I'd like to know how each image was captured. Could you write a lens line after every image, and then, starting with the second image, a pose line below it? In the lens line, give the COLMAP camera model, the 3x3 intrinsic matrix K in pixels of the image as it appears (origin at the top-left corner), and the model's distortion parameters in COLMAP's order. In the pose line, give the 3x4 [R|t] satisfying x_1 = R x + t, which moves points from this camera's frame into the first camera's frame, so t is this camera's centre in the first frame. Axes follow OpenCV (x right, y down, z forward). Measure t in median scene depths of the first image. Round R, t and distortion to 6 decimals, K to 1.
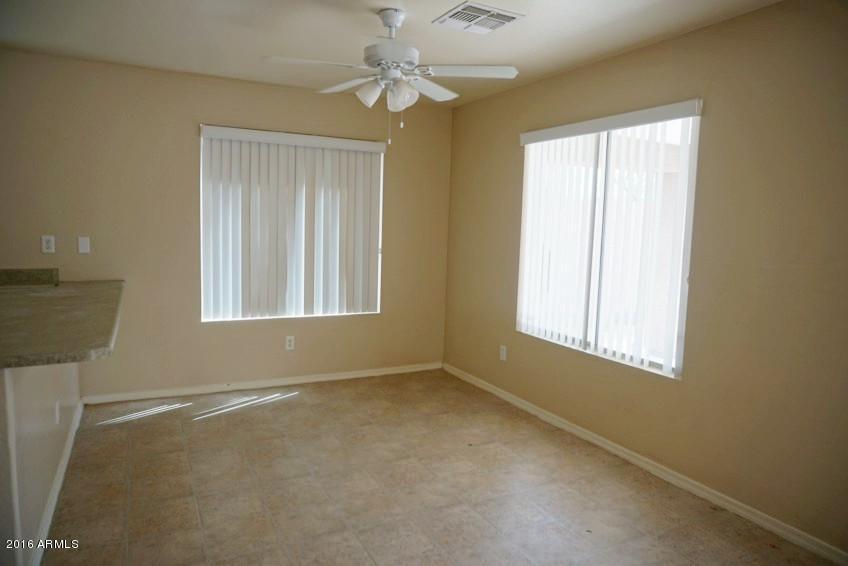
lens RADIAL K [[556.8, 0, 420.4], [0, 556.8, 281.4], [0, 0, 1]] dist [-0.034693, 0.010331]
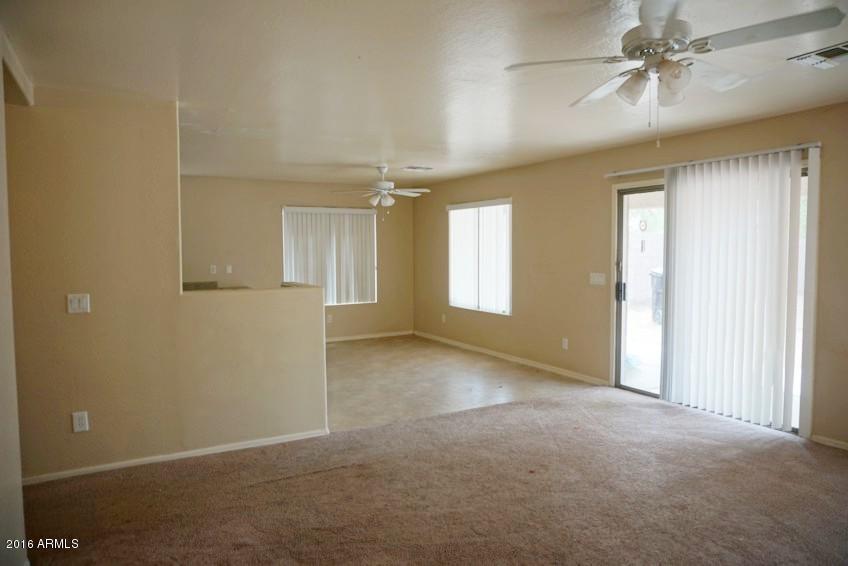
lens RADIAL K [[556.8, 0, 422.9], [0, 556.8, 283.0], [0, 0, 1]] dist [-0.034693, 0.010331]
pose [[0.998331, -0.038622, 0.042942, 0.000898], [0.040458, 0.998266, -0.042748, 0.085710], [-0.041217, 0.044414, 0.998163, -0.902622]]
